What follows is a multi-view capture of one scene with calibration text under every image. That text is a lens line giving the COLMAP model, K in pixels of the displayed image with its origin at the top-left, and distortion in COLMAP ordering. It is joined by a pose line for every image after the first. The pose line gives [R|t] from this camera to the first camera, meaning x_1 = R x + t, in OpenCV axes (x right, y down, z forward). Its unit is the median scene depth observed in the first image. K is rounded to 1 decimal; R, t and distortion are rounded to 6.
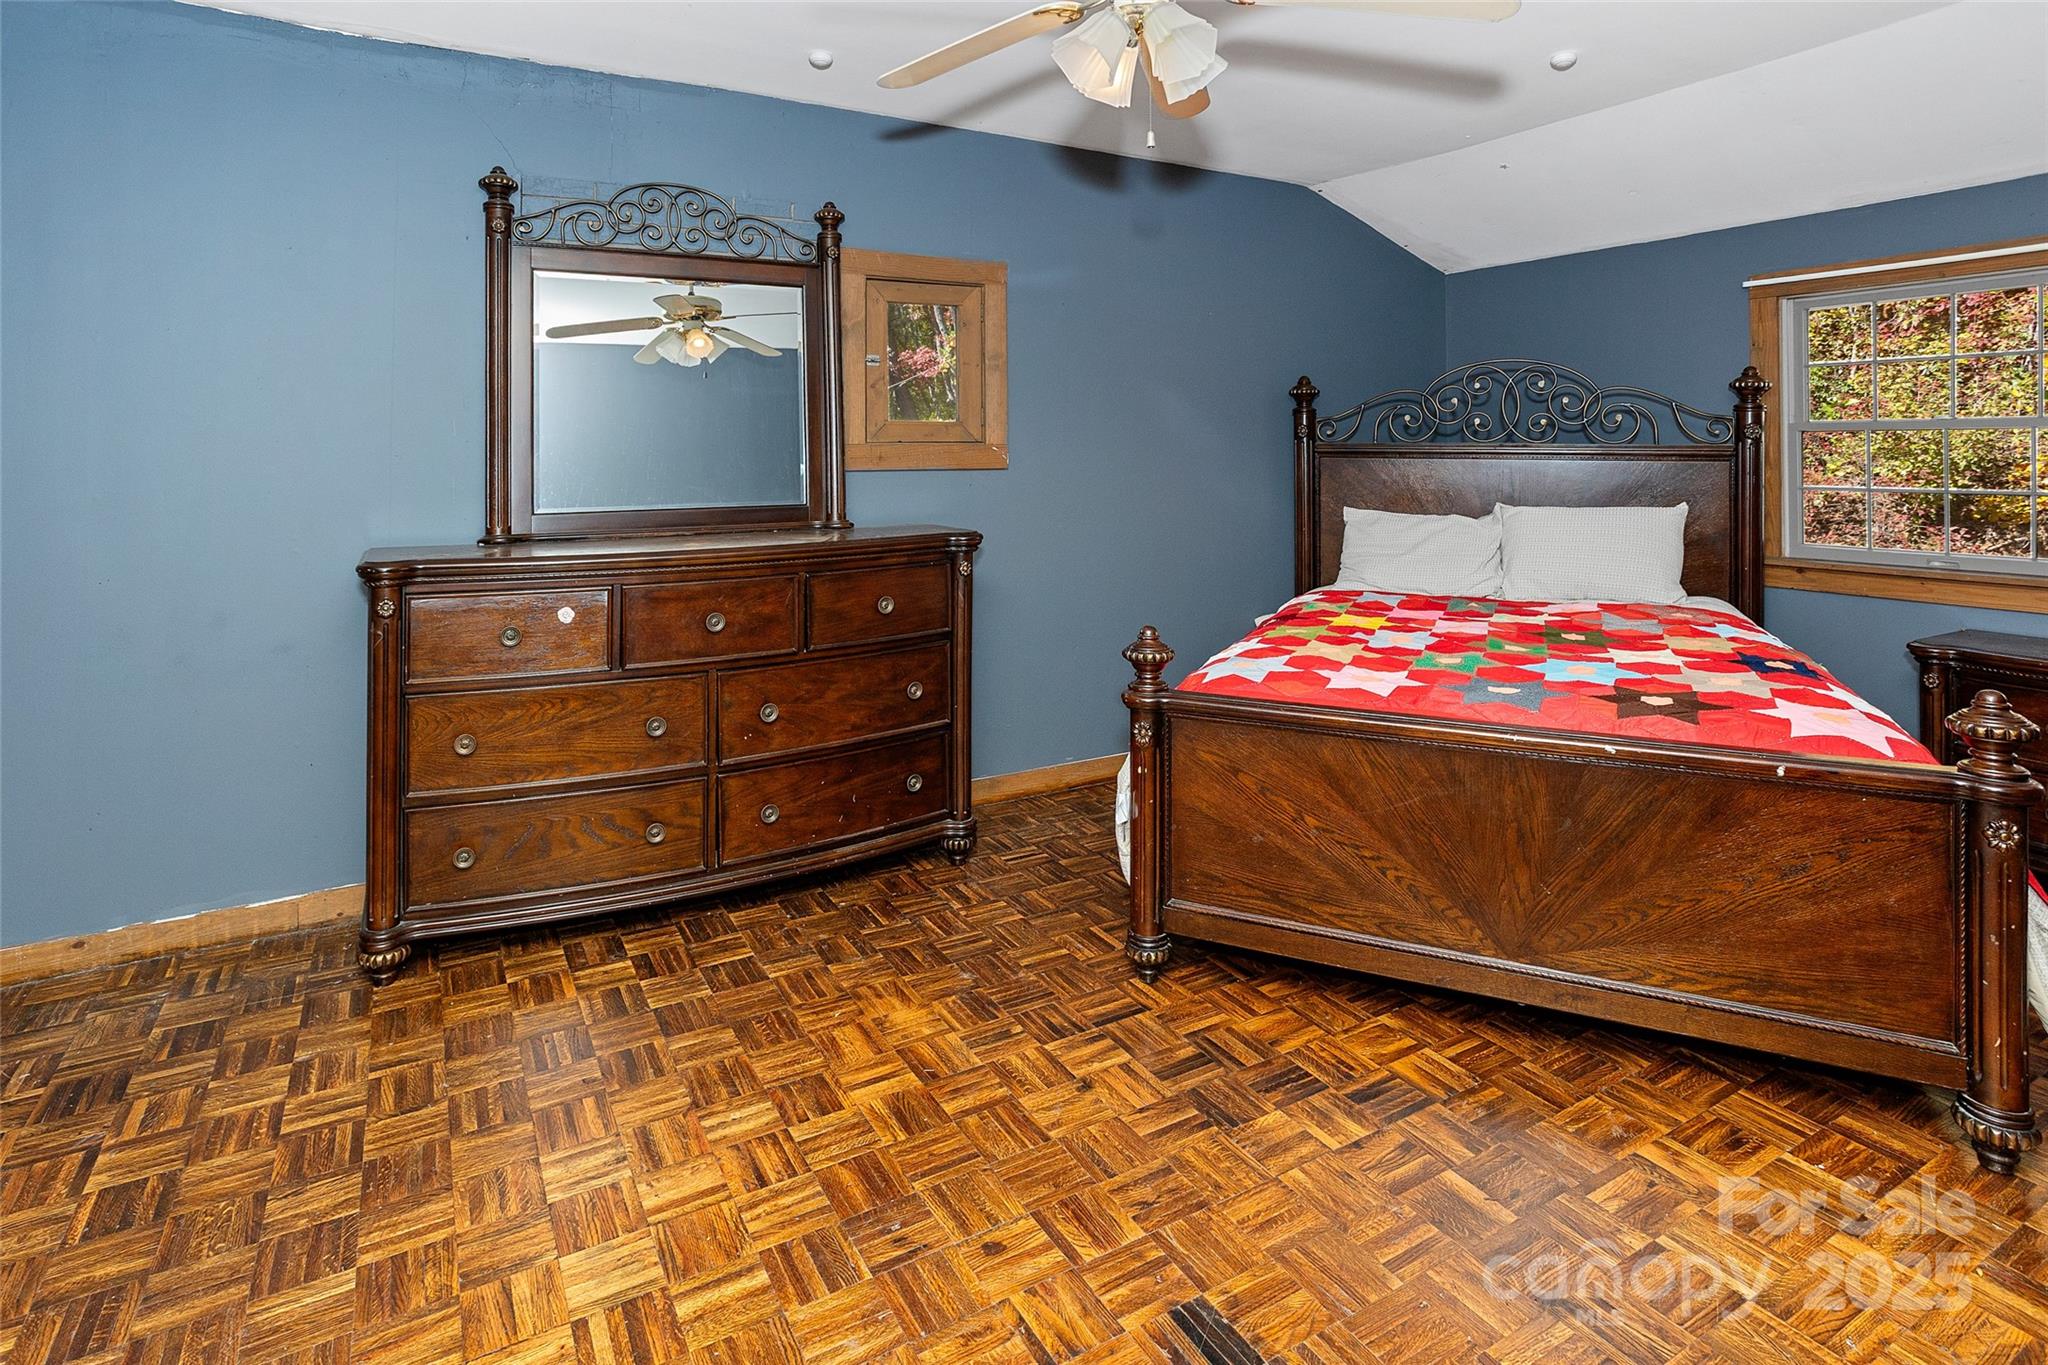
lens RADIAL K [[1026.7, 0, 991.0], [0, 1026.7, 599.3], [0, 0, 1]] dist [-0.038908, 0.000206]
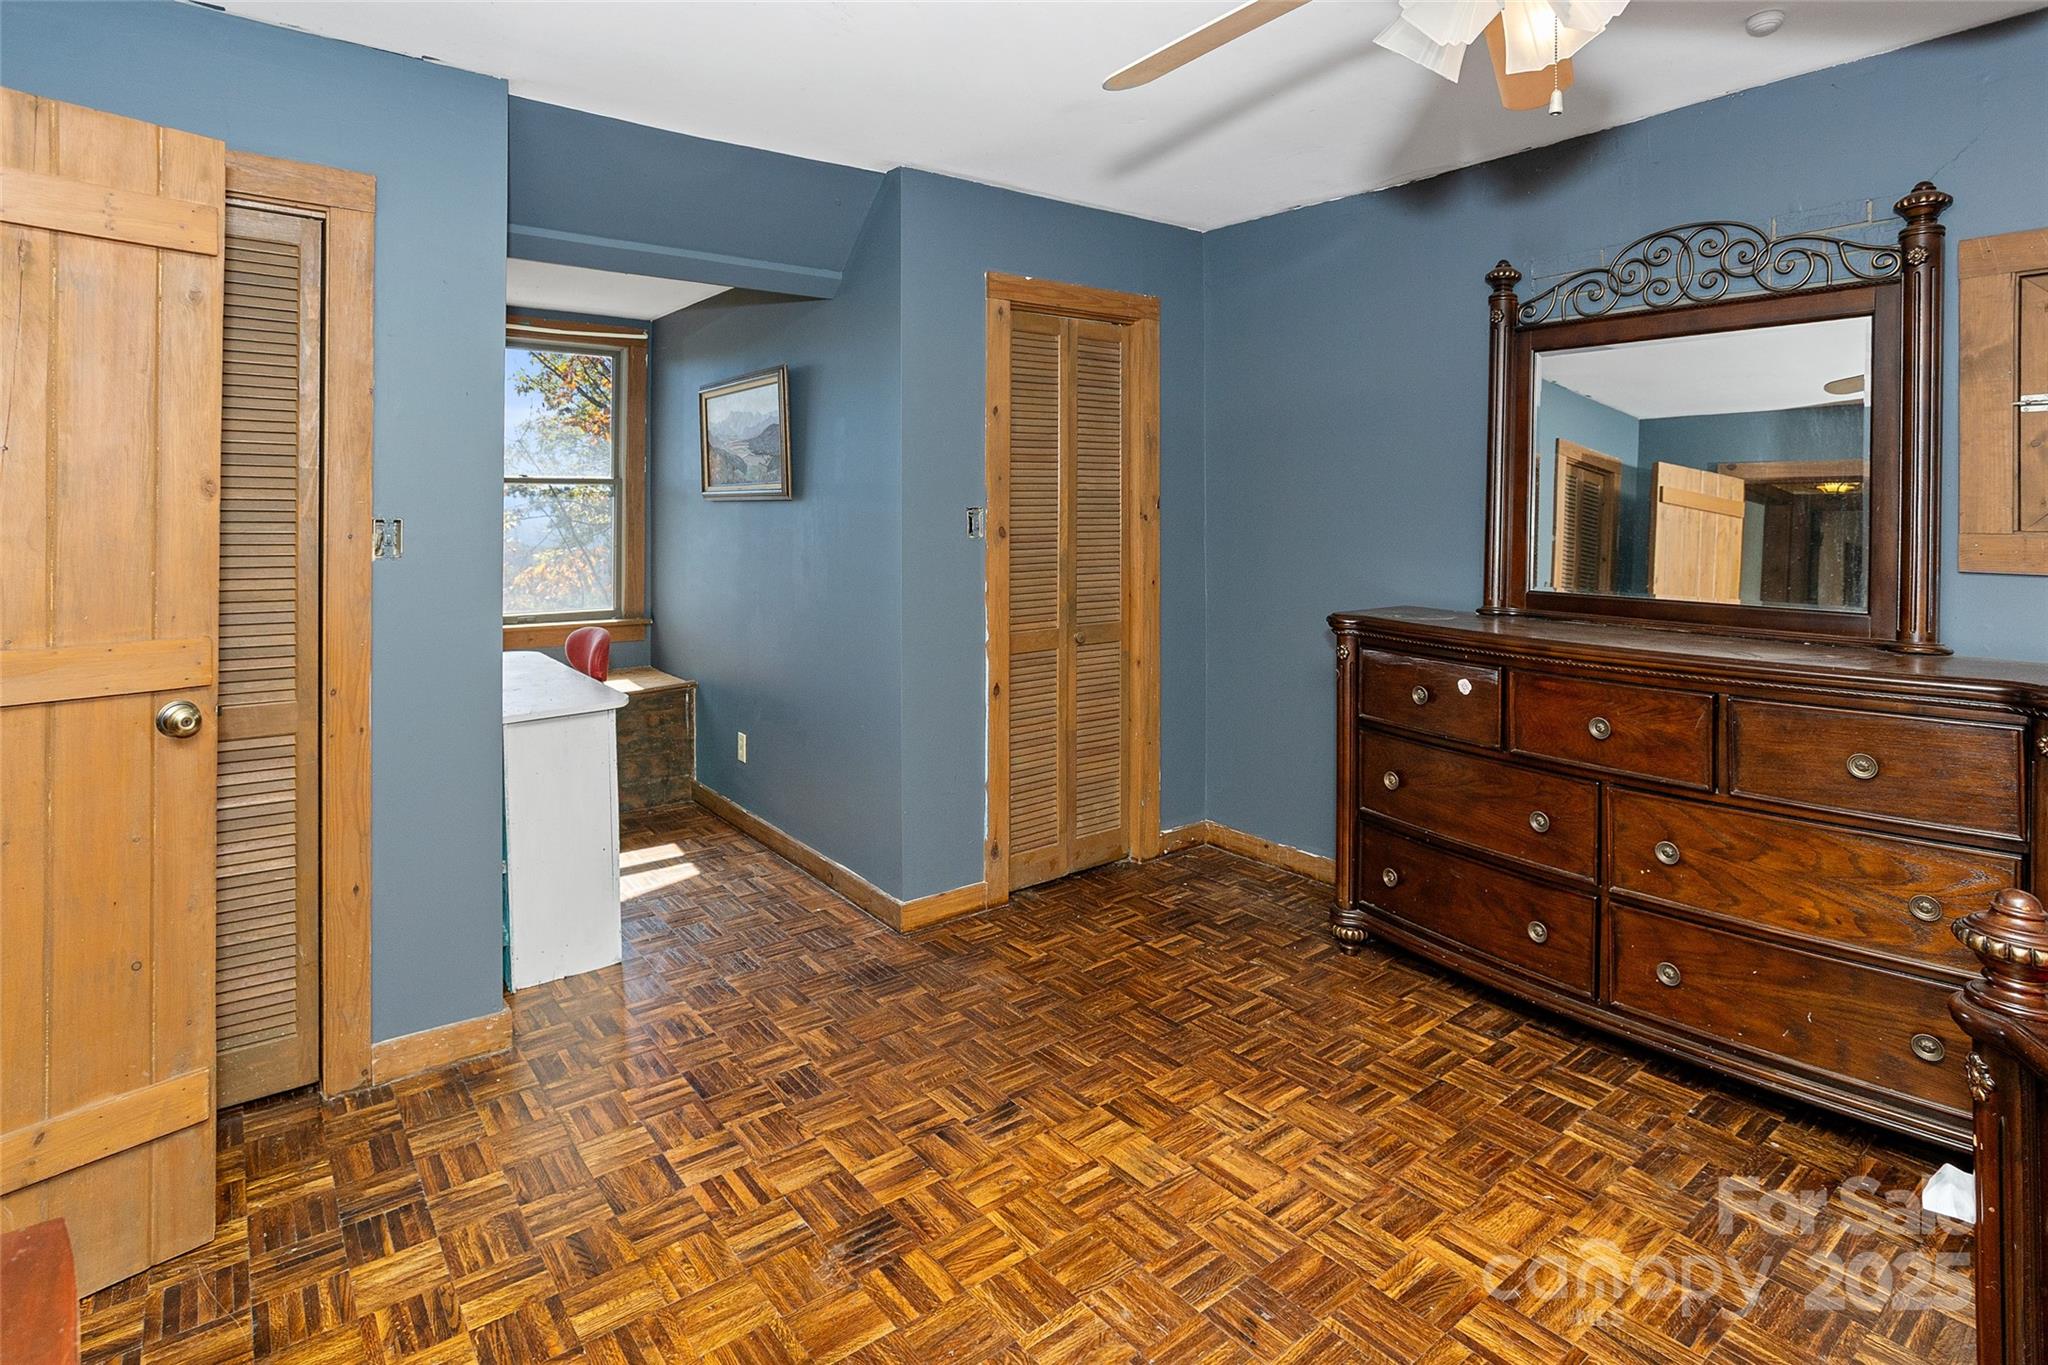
lens RADIAL K [[1006.8, 0, 1024.0], [0, 1006.8, 682.5], [0, 0, 1]] dist [-0.000724, -0.000409]
pose [[0.185613, 0.174561, -0.966993, 0.511642], [-0.152717, 0.977261, 0.147101, -0.073309], [0.970683, 0.120372, 0.208051, 0.345494]]
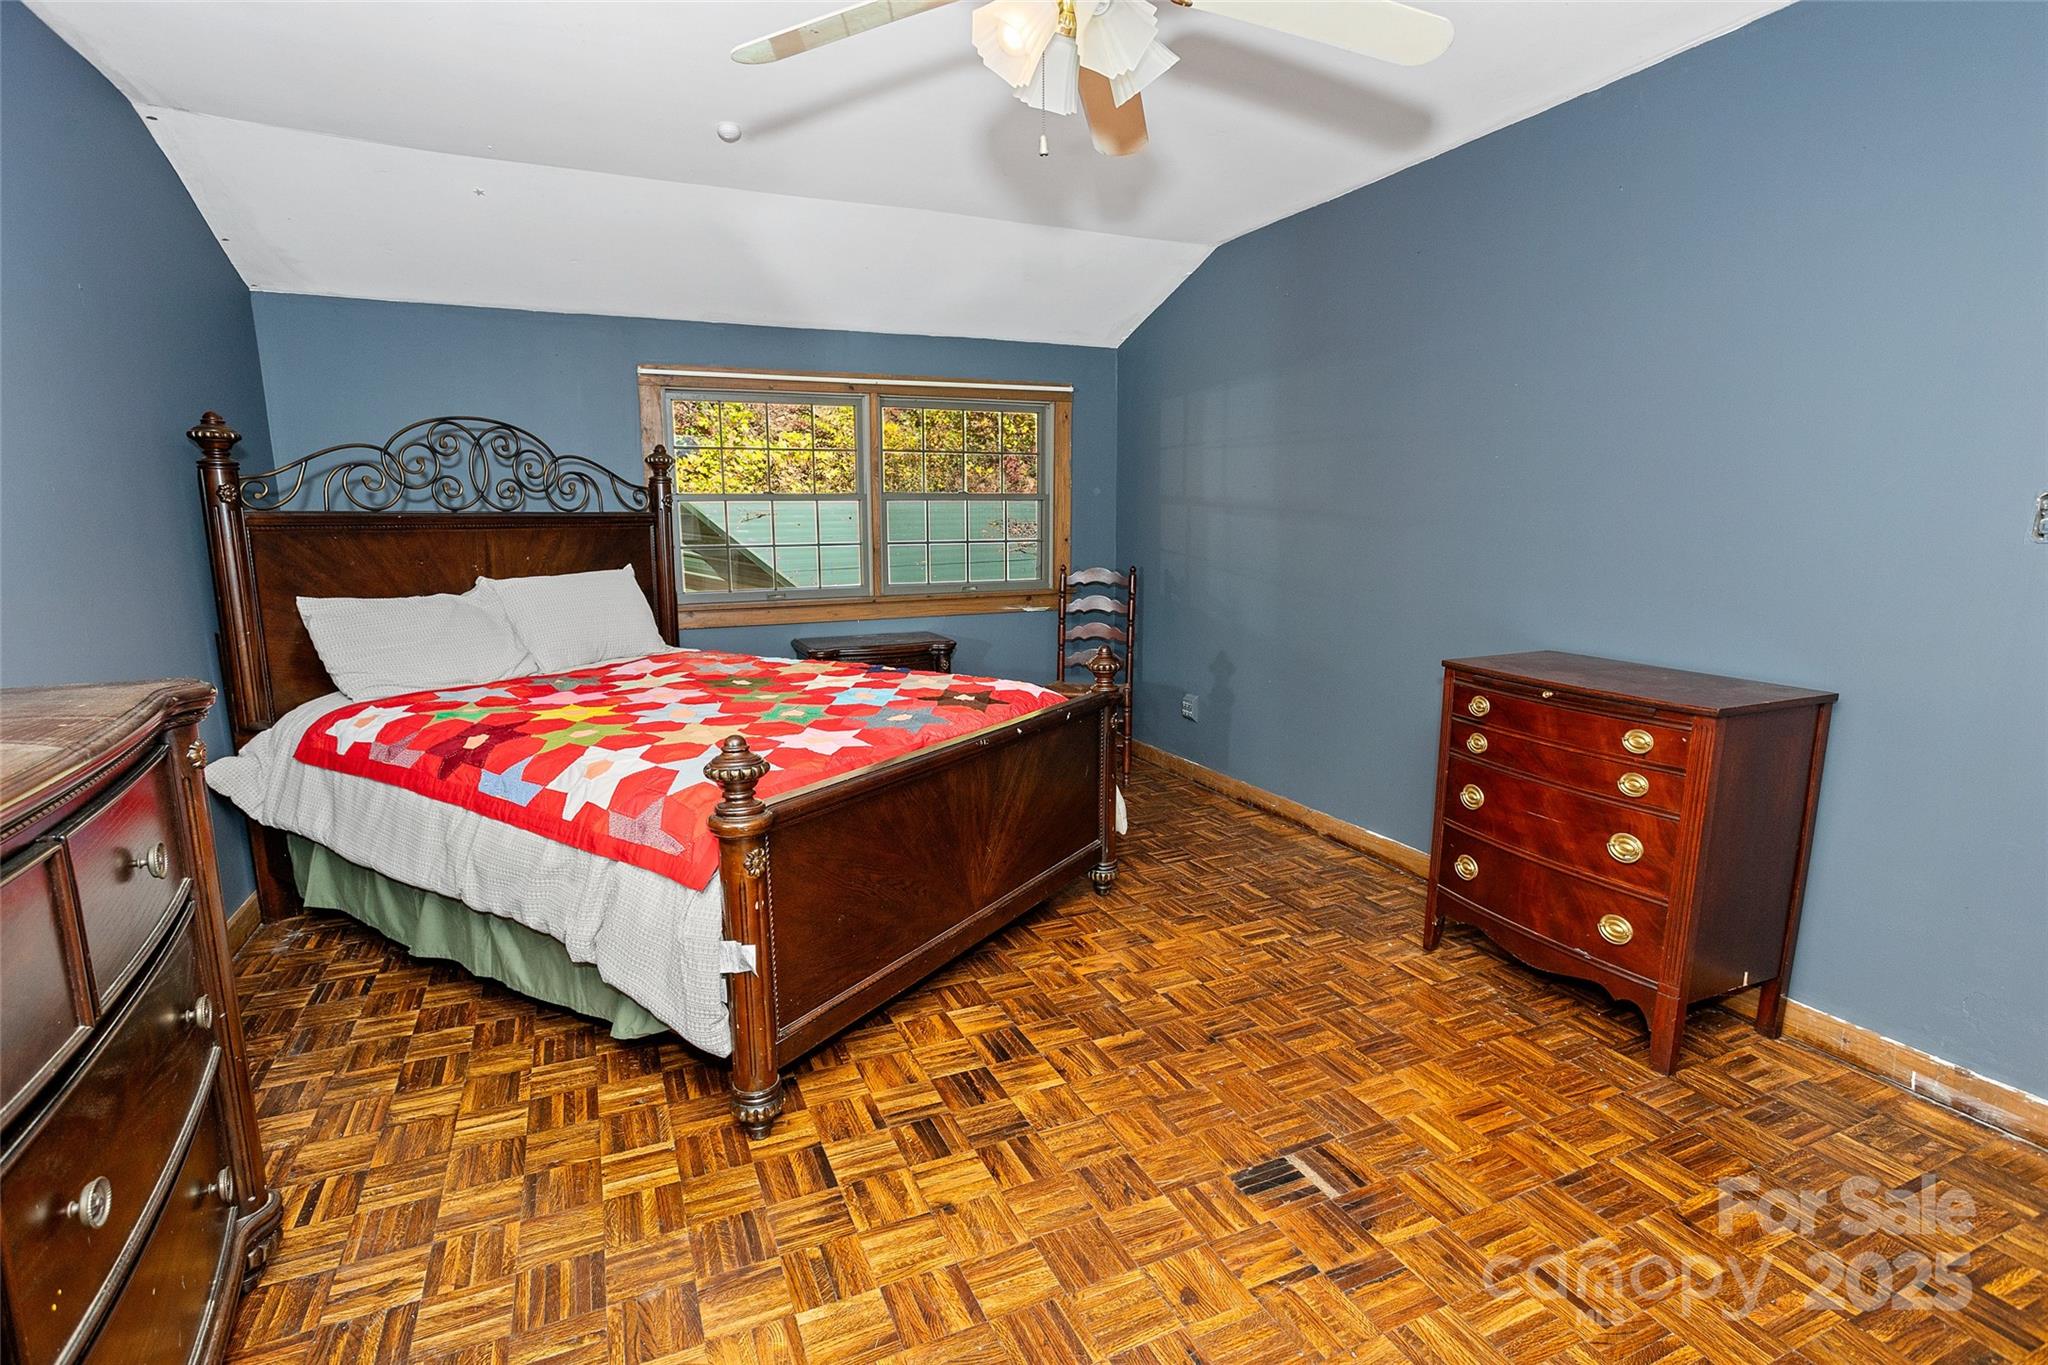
lens RADIAL K [[1006.8, 0, 1024.0], [0, 1006.8, 682.5], [0, 0, 1]] dist [-0.000724, -0.000409]
pose [[0.078359, -0.163140, 0.983486, -0.640485], [0.137049, 0.978916, 0.151463, -0.109004], [-0.987460, 0.122917, 0.099065, 0.680693]]
